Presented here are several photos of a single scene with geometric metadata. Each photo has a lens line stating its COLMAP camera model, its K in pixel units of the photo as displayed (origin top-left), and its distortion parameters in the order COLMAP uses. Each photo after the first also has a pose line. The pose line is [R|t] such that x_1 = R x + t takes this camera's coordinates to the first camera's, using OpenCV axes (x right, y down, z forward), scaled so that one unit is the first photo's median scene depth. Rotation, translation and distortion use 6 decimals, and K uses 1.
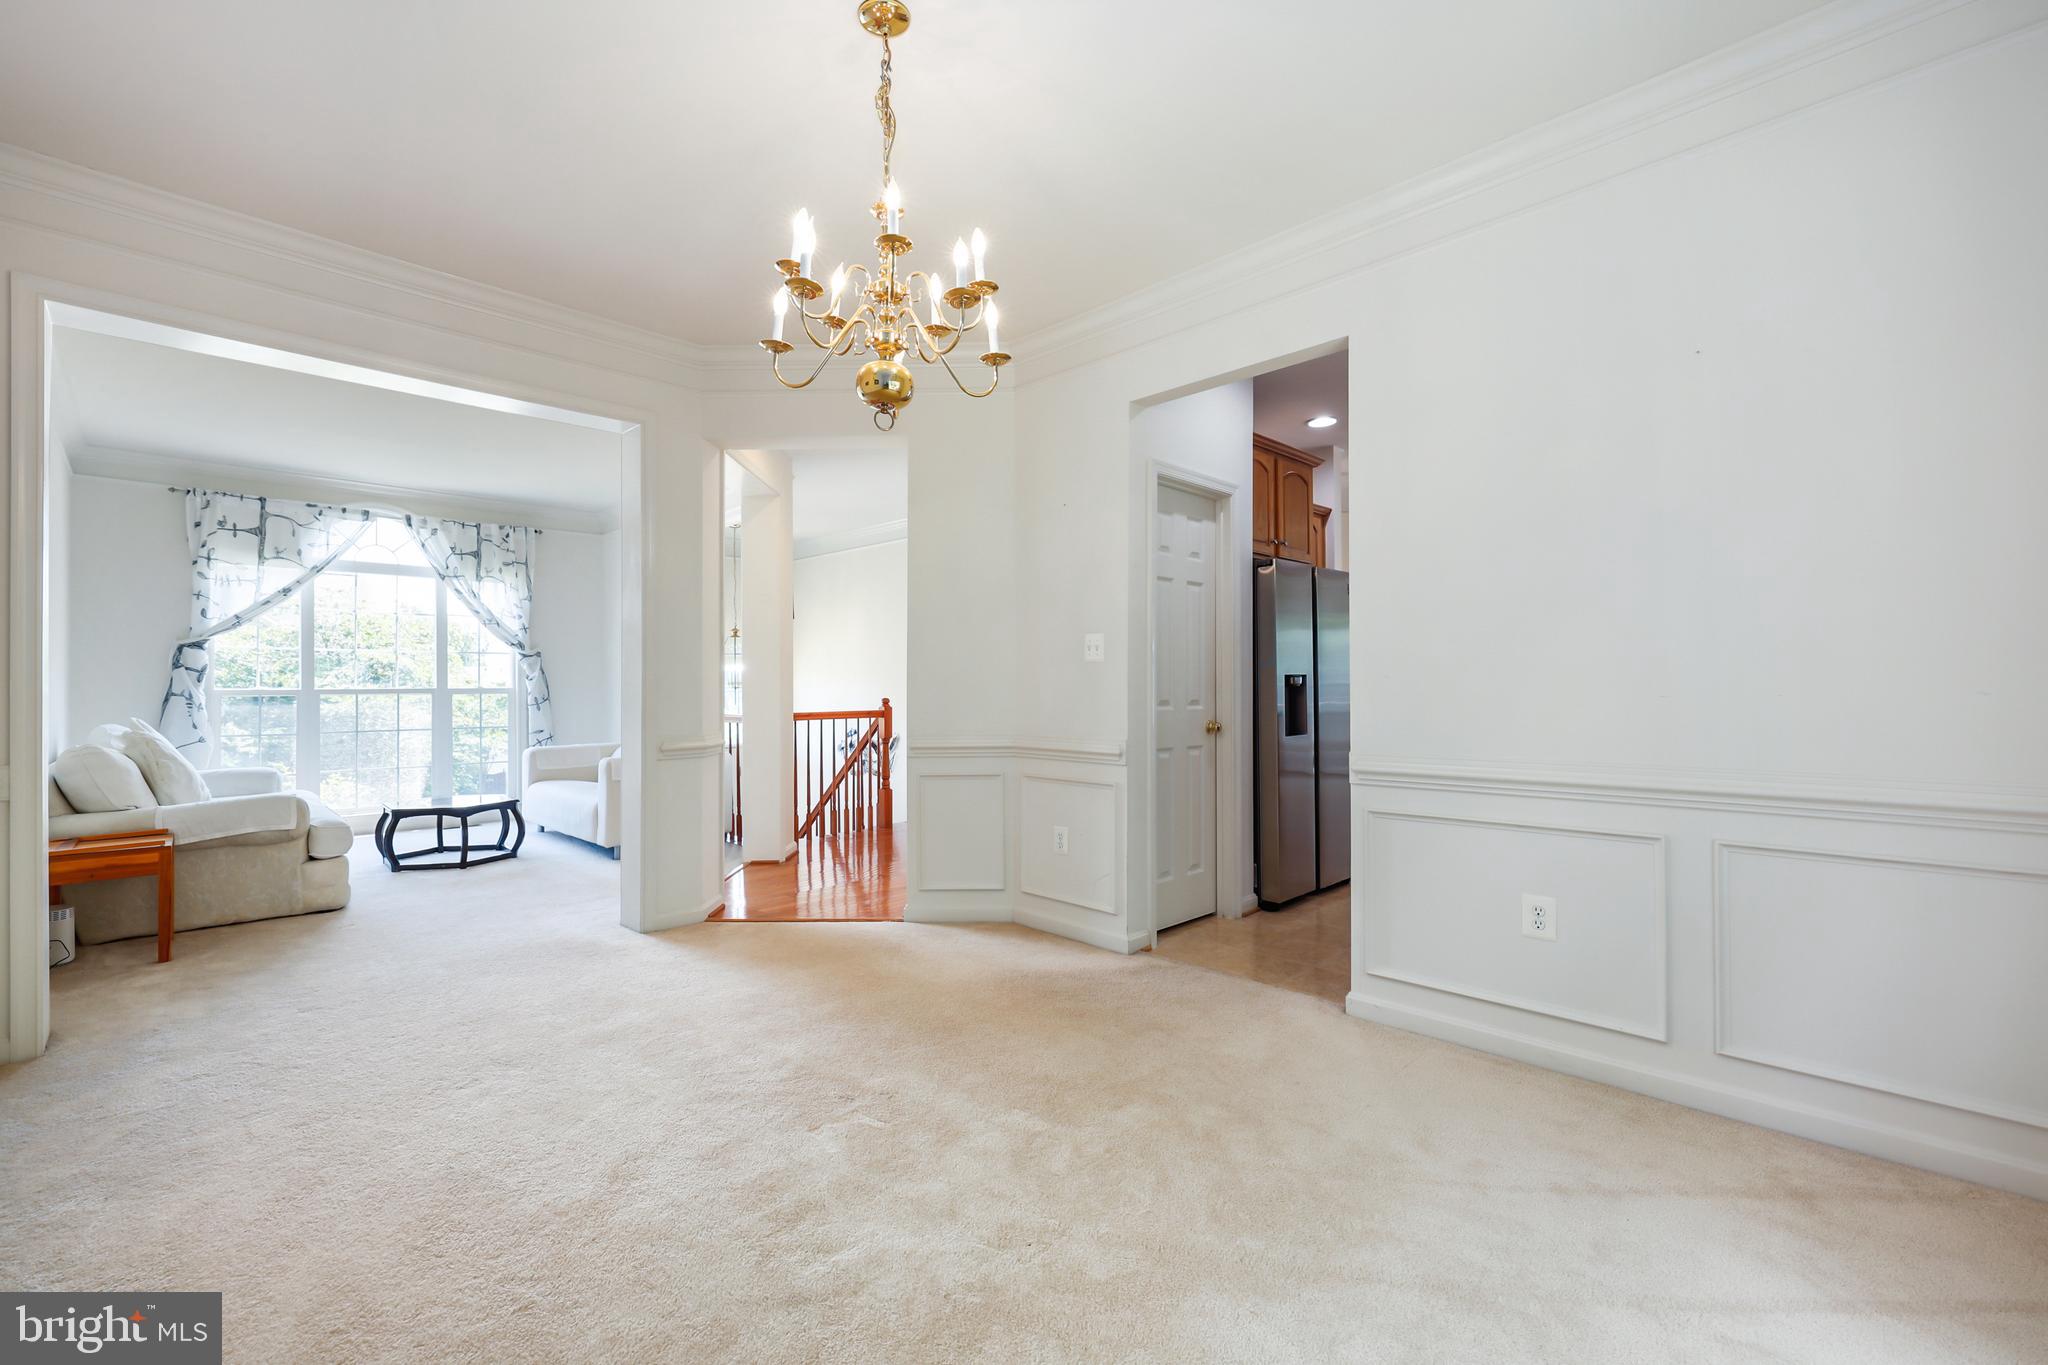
lens RADIAL K [[864.6, 0, 1021.5], [0, 864.6, 680.4], [0, 0, 1]] dist [-0.001774, -0.000058]
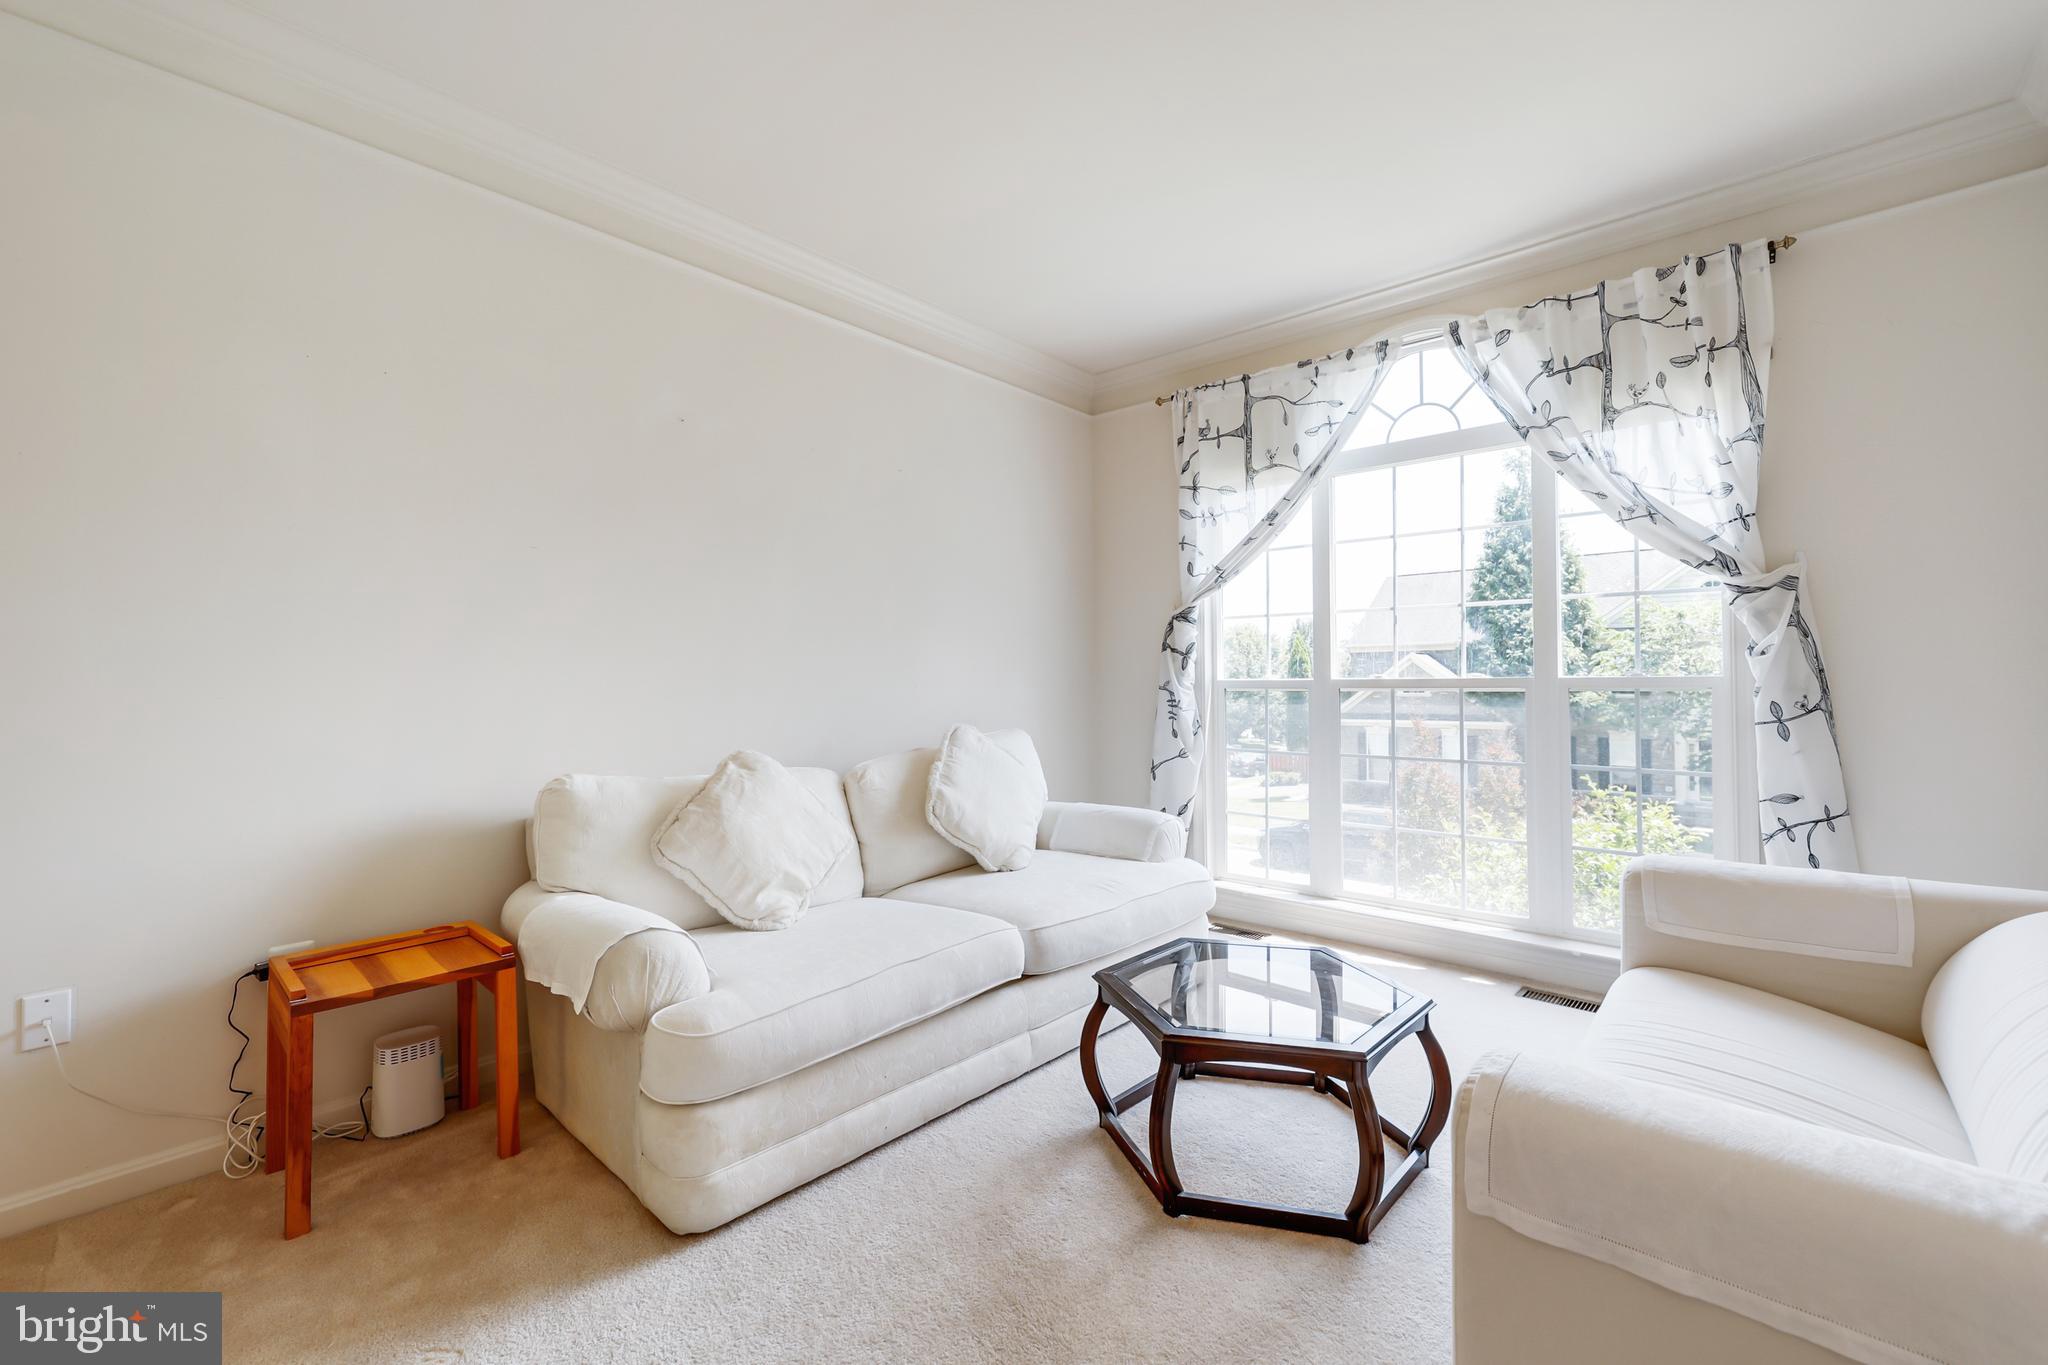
lens RADIAL K [[856.9, 0, 1016.5], [0, 856.9, 671.0], [0, 0, 1]] dist [-0.002447, 0.000006]
pose [[0.053210, -0.005969, -0.998566, -0.256490], [0.013758, 0.999892, -0.005244, 0.004594], [0.998489, -0.013459, 0.053286, 0.767772]]
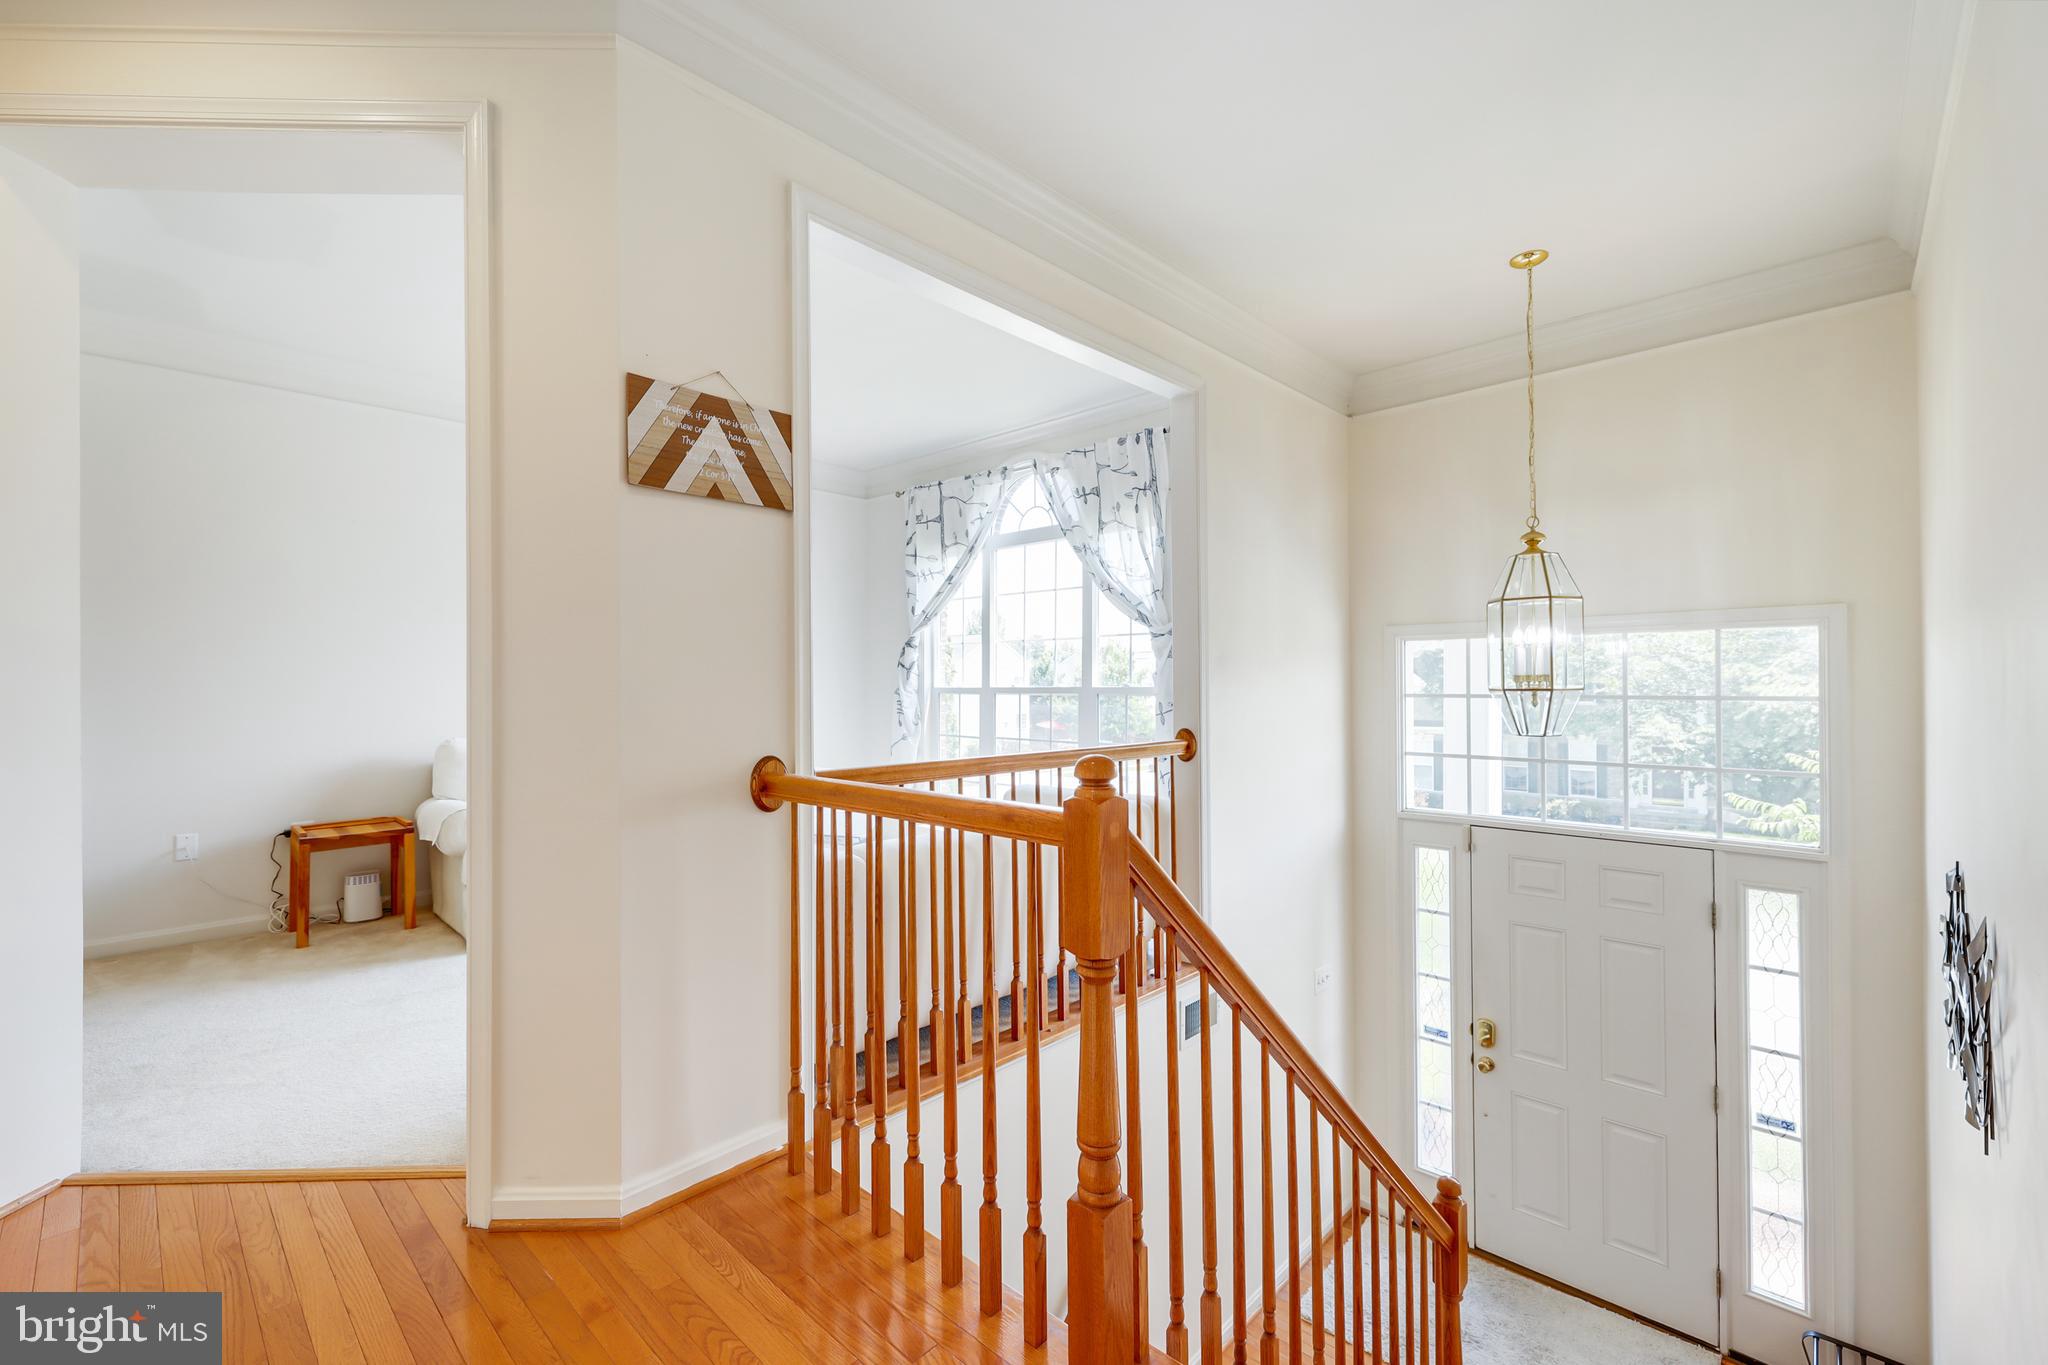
lens RADIAL K [[864.6, 0, 1021.5], [0, 864.6, 680.4], [0, 0, 1]] dist [-0.001774, -0.000058]
pose [[0.025616, 0.000544, -0.999672, 0.053786], [0.009105, 0.999958, 0.000778, 0.002823], [0.999630, -0.009122, 0.025610, 1.023173]]
